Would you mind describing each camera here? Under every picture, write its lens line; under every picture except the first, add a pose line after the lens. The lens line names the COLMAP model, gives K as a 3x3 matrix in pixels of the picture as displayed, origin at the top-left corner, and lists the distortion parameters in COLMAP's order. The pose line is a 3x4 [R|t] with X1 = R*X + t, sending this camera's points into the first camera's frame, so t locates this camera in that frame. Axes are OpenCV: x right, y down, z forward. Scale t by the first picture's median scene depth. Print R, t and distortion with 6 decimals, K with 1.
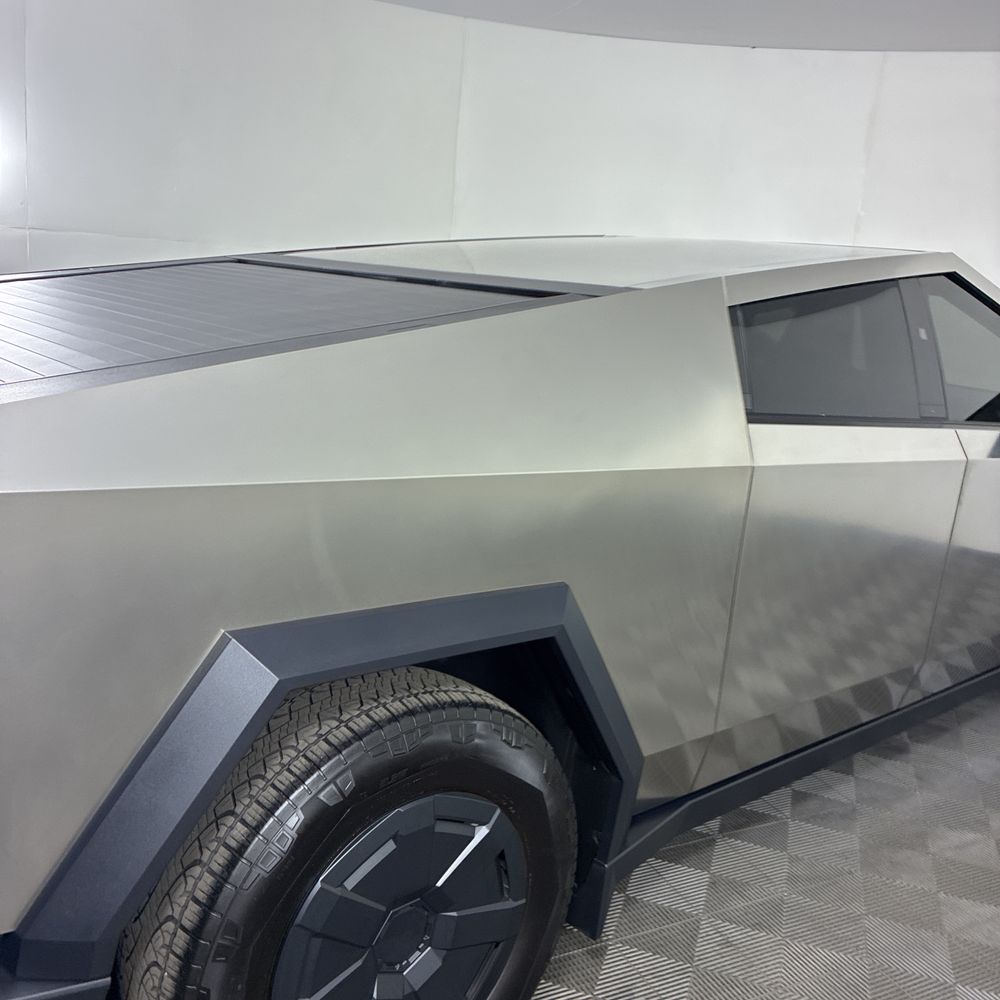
lens RADIAL K [[1009.9, 0, 479.3], [0, 1009.9, 471.9], [0, 0, 1]] dist [0.001613, 0.051442]
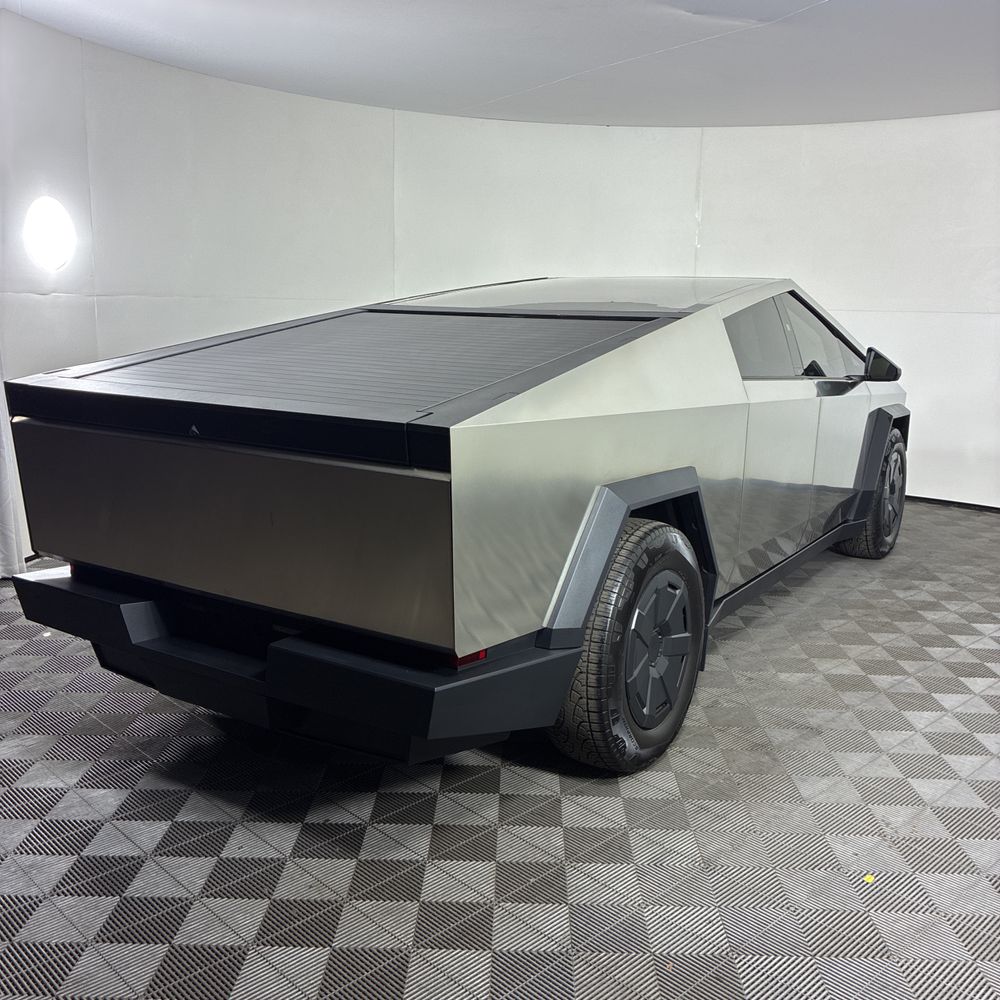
lens RADIAL K [[1009.9, 0, 479.3], [0, 1009.9, 471.9], [0, 0, 1]] dist [0.001613, 0.051442]
pose [[0.957383, -0.107245, 0.268172, -0.636414], [0.114047, 0.993426, -0.009866, 0.073124], [-0.265351, 0.040030, 0.963320, -0.576158]]
